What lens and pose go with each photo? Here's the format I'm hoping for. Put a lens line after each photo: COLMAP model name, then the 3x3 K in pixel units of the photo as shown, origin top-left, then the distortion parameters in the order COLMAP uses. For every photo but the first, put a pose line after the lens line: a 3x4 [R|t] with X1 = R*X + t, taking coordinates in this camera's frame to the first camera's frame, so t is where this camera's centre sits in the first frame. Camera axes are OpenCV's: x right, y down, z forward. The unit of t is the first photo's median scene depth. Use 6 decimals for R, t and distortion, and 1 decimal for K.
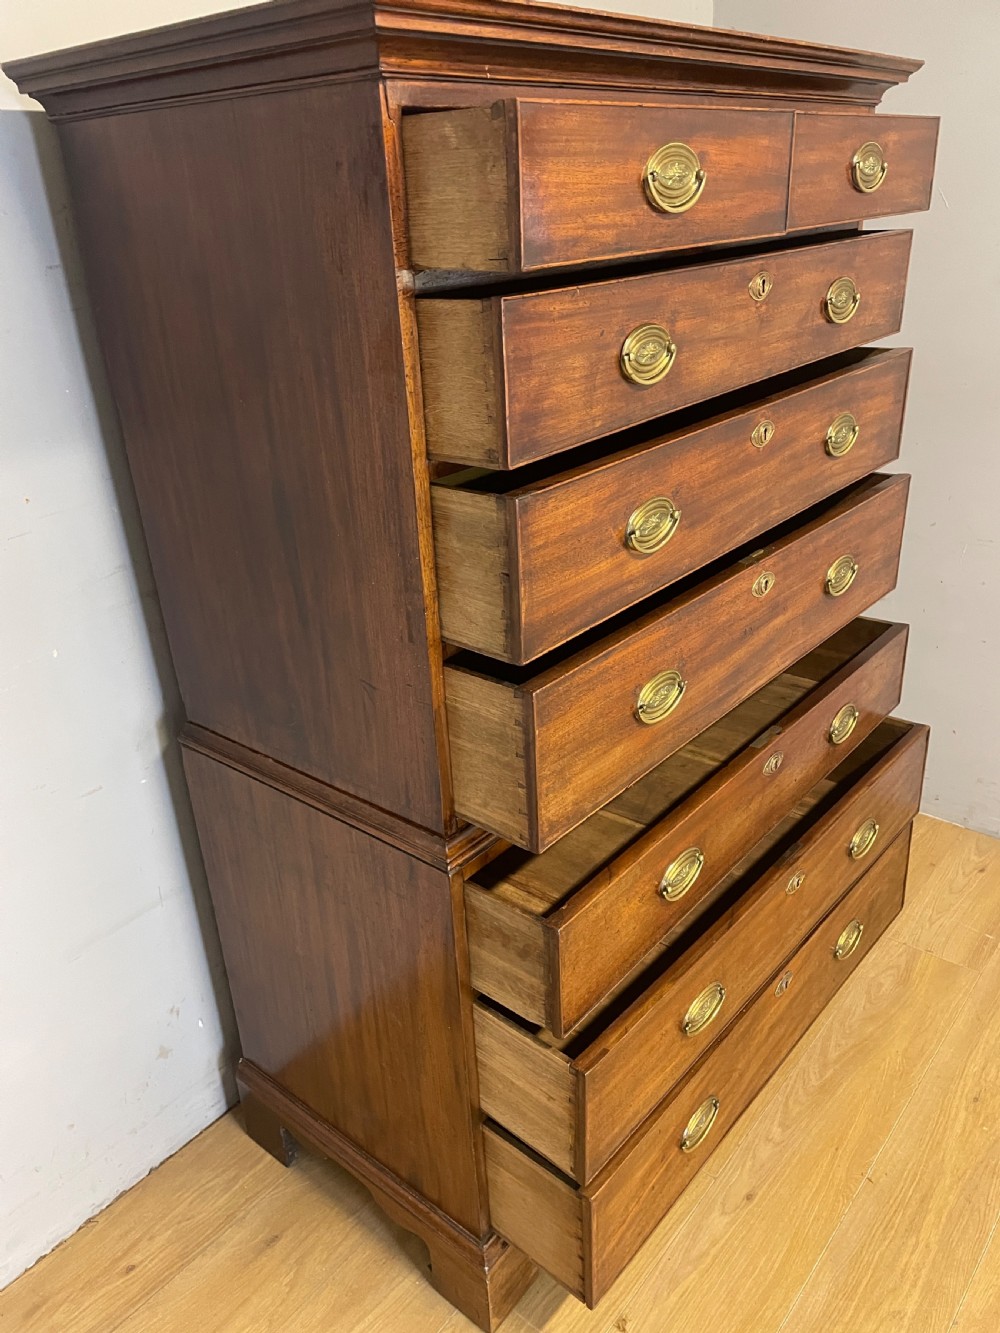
lens RADIAL K [[1017.5, 0, 498.2], [0, 1017.5, 669.3], [0, 0, 1]] dist [0.076174, -0.102608]
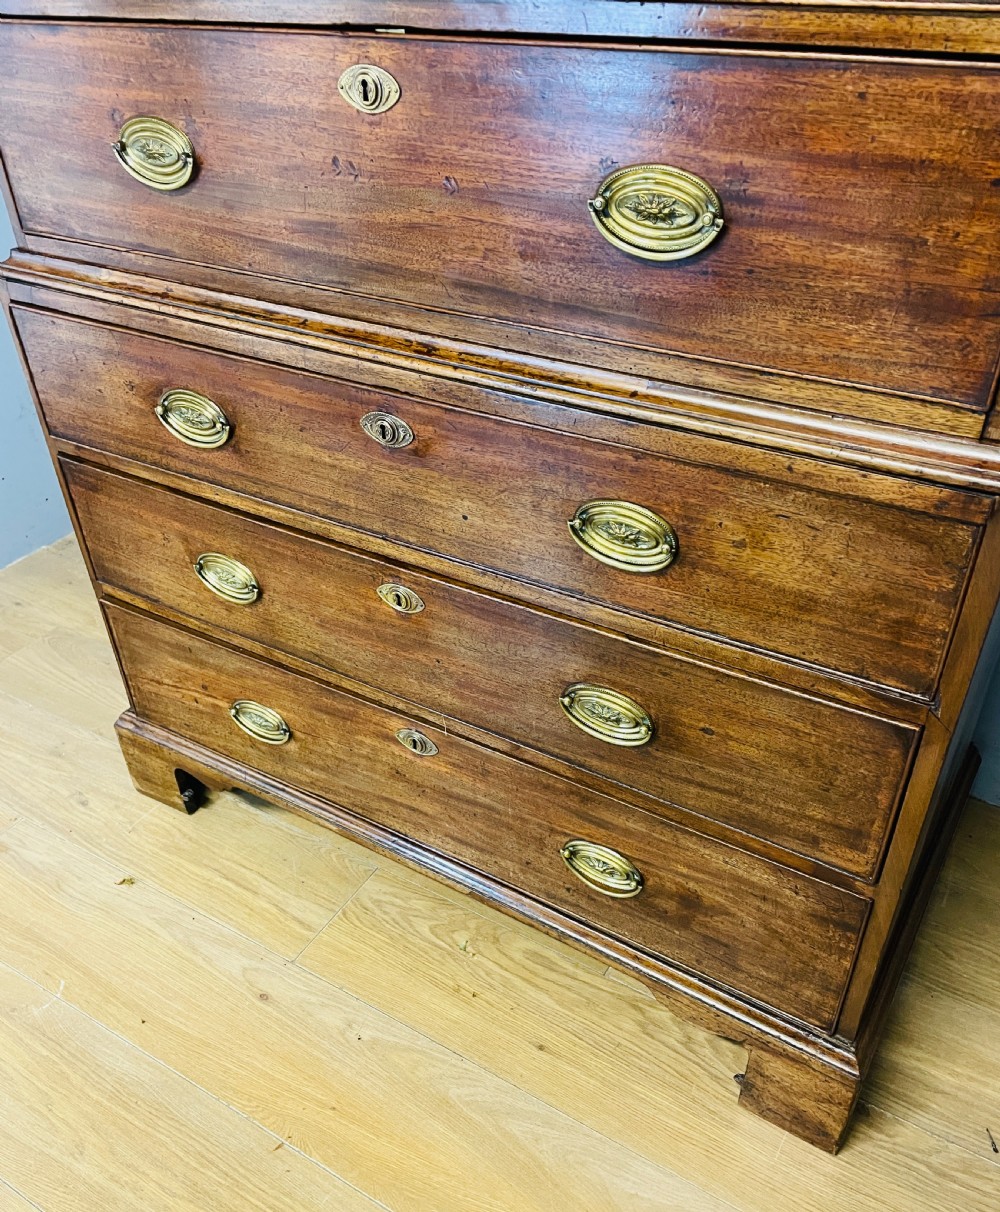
lens RADIAL K [[1005.6, 0, 495.5], [0, 1005.6, 678.4], [0, 0, 1]] dist [0.093048, -0.119266]
pose [[0.146480, 0.640948, -0.753478, 0.788225], [-0.403984, 0.734040, 0.545877, -0.190860], [0.902962, 0.224433, 0.366455, 0.915392]]
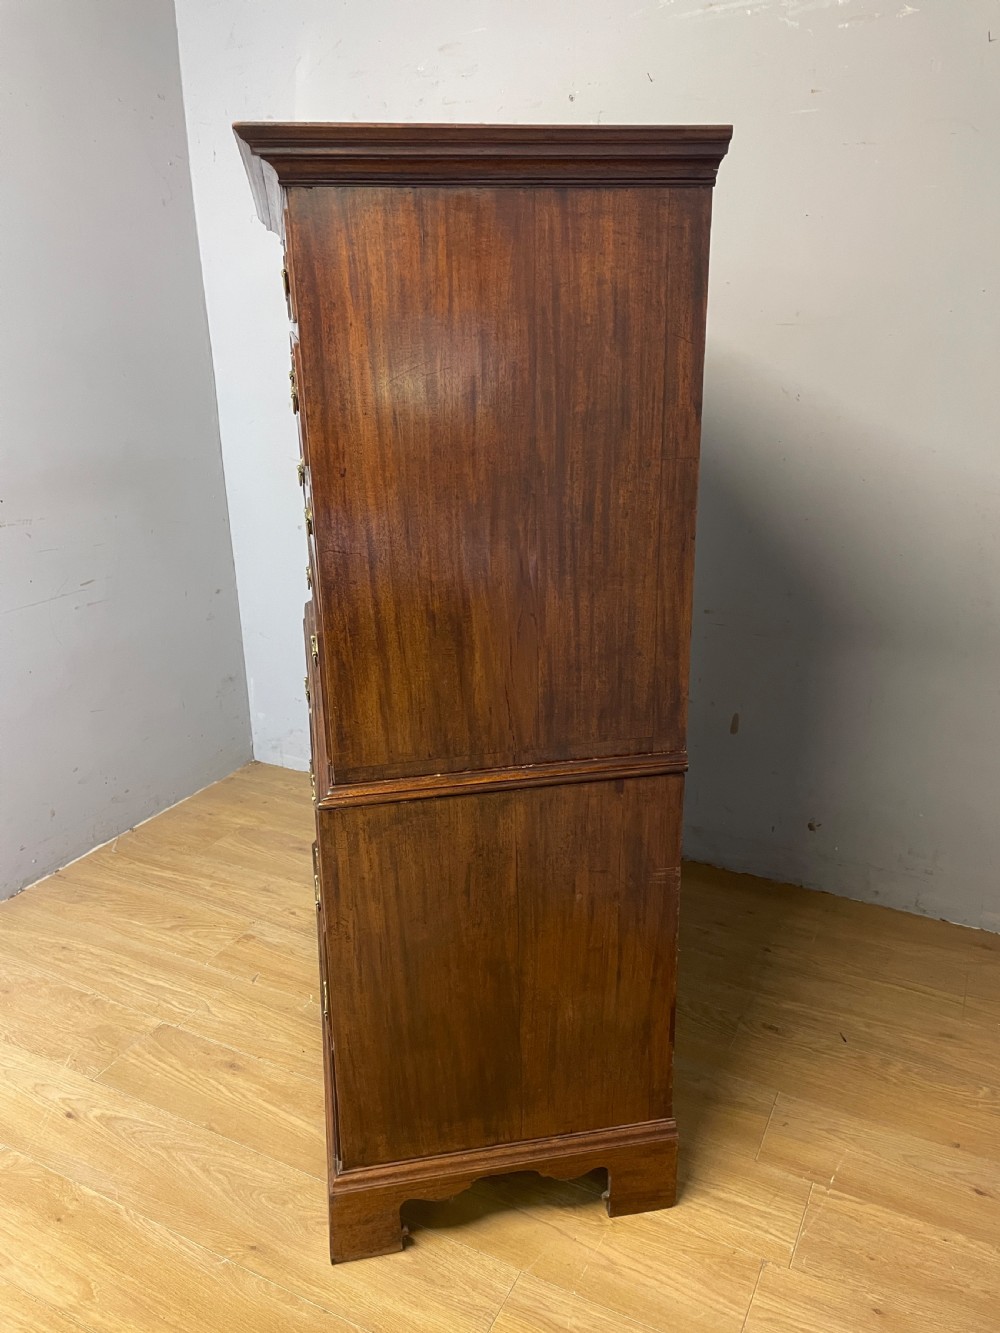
lens RADIAL K [[1000.8, 0, 493.6], [0, 1000.8, 656.8], [0, 0, 1]] dist [0.084942, -0.111667]
pose [[0.213495, 0.354985, -0.910168, 1.482979], [-0.412079, 0.877435, 0.245558, -0.280882], [0.885783, 0.322636, 0.333610, 0.534739]]
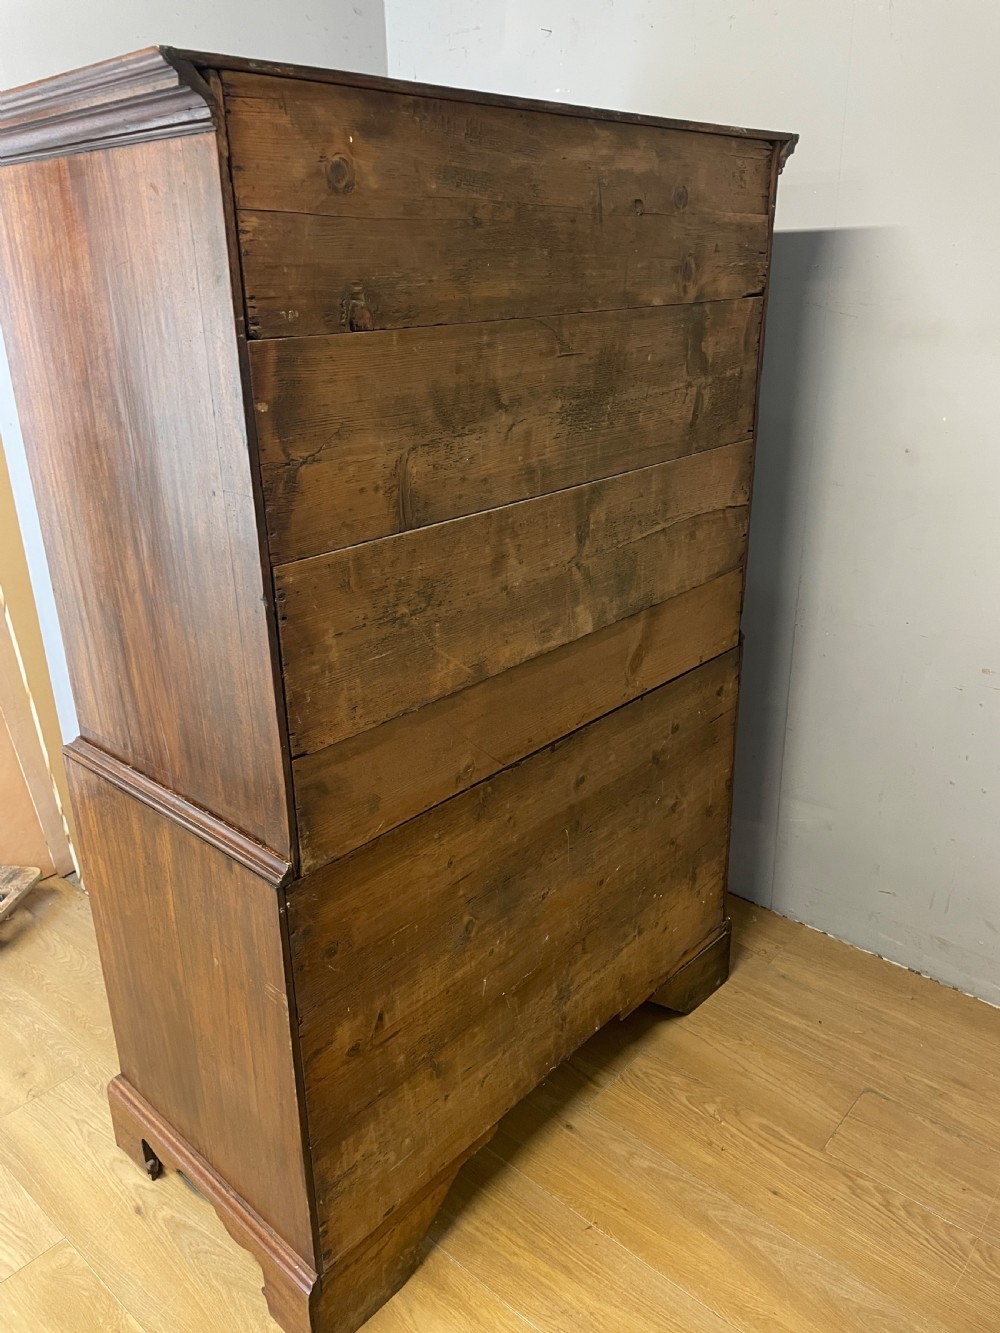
lens RADIAL K [[1000.8, 0, 493.6], [0, 1000.8, 656.8], [0, 0, 1]] dist [0.084942, -0.111667]
pose [[-0.034562, 0.411875, -0.910585, 1.162441], [-0.404229, 0.827513, 0.389642, -0.343042], [0.914004, 0.381552, 0.137891, 0.646980]]
